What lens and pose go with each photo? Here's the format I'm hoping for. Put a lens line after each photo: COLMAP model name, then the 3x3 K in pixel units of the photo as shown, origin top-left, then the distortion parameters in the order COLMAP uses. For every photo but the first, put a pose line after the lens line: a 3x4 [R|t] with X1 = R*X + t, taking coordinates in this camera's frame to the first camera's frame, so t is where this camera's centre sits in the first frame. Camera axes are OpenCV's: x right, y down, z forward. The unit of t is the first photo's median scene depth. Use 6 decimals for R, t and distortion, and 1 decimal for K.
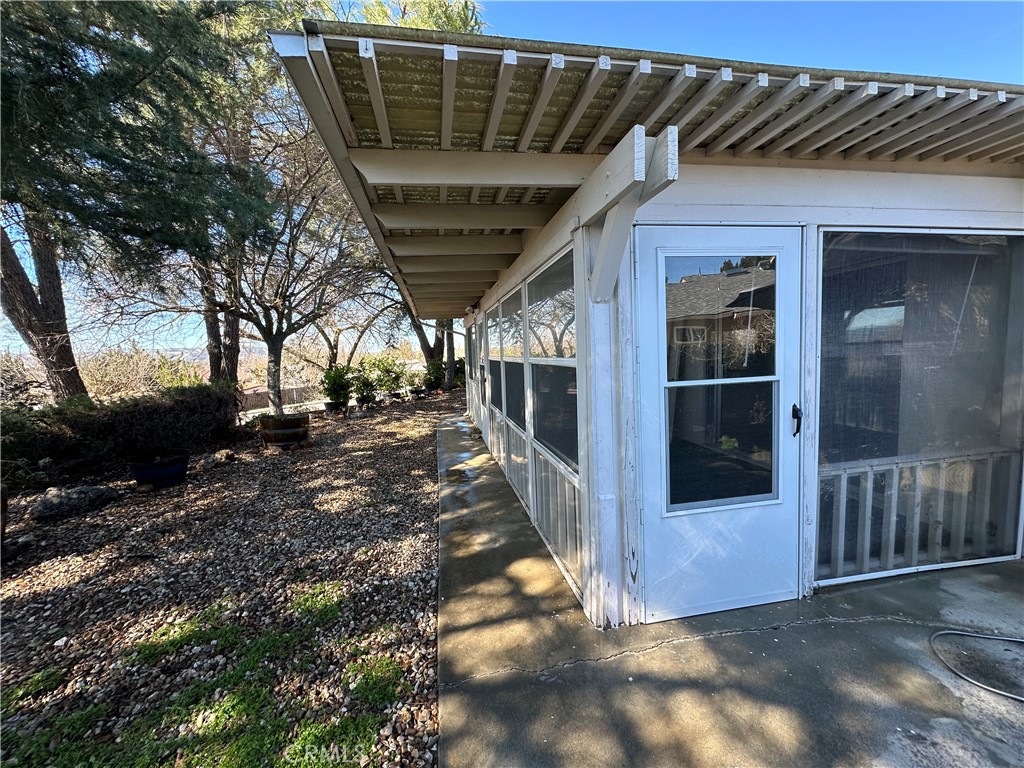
lens RADIAL K [[405.3, 0, 512.0], [0, 405.3, 384.0], [0, 0, 1]] dist [-0.011732, 0.000950]
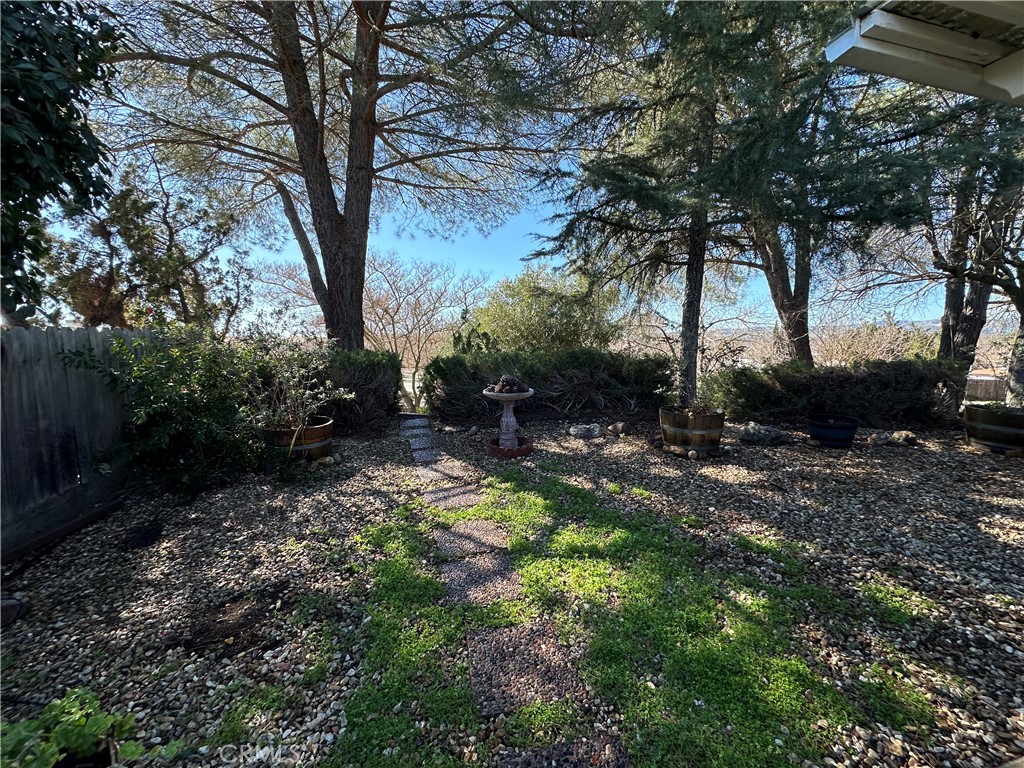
lens RADIAL K [[405.3, 0, 512.0], [0, 405.3, 384.0], [0, 0, 1]] dist [-0.011732, 0.000950]
pose [[0.065582, 0.137492, -0.988329, 0.100467], [-0.068134, 0.988767, 0.133032, -0.004227], [0.995518, 0.058615, 0.074213, 0.012931]]
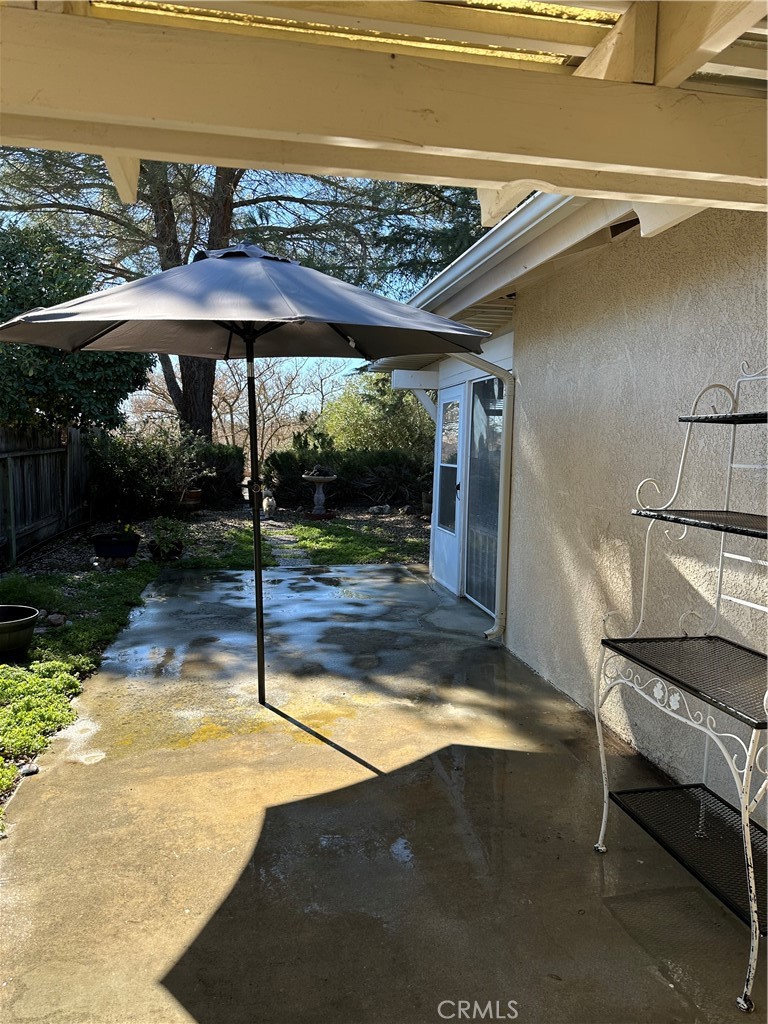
lens RADIAL K [[712.6, 0, 384.0], [0, 712.6, 512.0], [0, 0, 1]] dist [0.076937, -0.092589]
pose [[0.005118, 0.135835, -0.990718, 0.519438], [-0.101471, 0.985688, 0.134621, -0.028097], [0.994825, 0.099841, 0.018828, 0.082394]]
